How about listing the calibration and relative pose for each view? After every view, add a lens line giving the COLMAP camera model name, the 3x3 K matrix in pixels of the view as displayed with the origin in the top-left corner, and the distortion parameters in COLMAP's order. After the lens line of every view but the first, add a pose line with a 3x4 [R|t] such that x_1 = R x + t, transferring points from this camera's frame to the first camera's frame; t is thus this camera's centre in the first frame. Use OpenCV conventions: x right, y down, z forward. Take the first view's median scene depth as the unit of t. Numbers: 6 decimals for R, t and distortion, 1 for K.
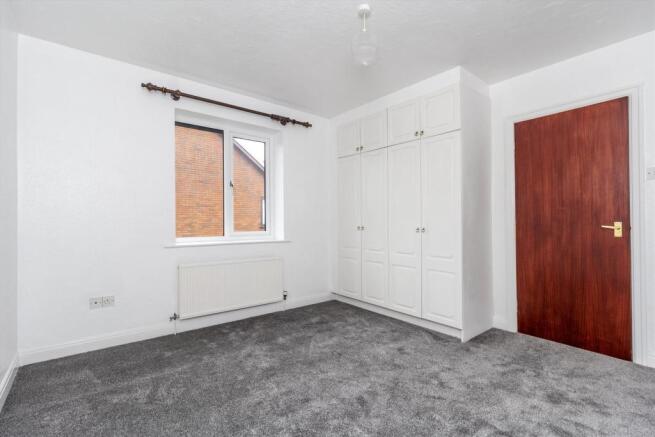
lens RADIAL K [[300.7, 0, 338.0], [0, 300.7, 221.5], [0, 0, 1]] dist [0.003723, 0.001546]
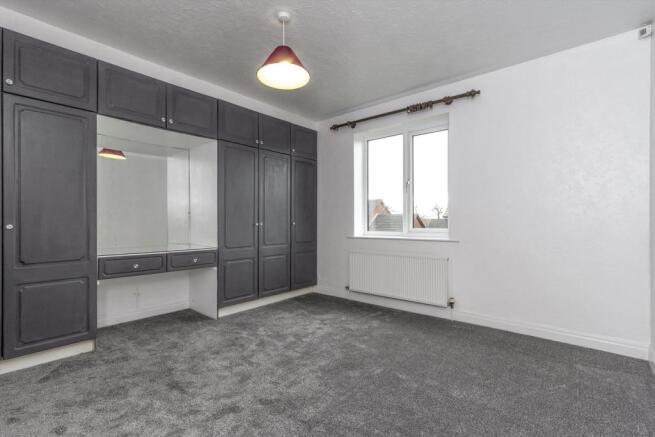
lens RADIAL K [[300.7, 0, 330.5], [0, 300.7, 216.2], [0, 0, 1]] dist [0.003723, 0.001546]
pose [[0.204022, -0.001519, -0.978965, 0.624444], [0.005588, 0.999984, -0.000387, -0.006126], [0.978950, -0.005391, 0.204027, 0.510416]]
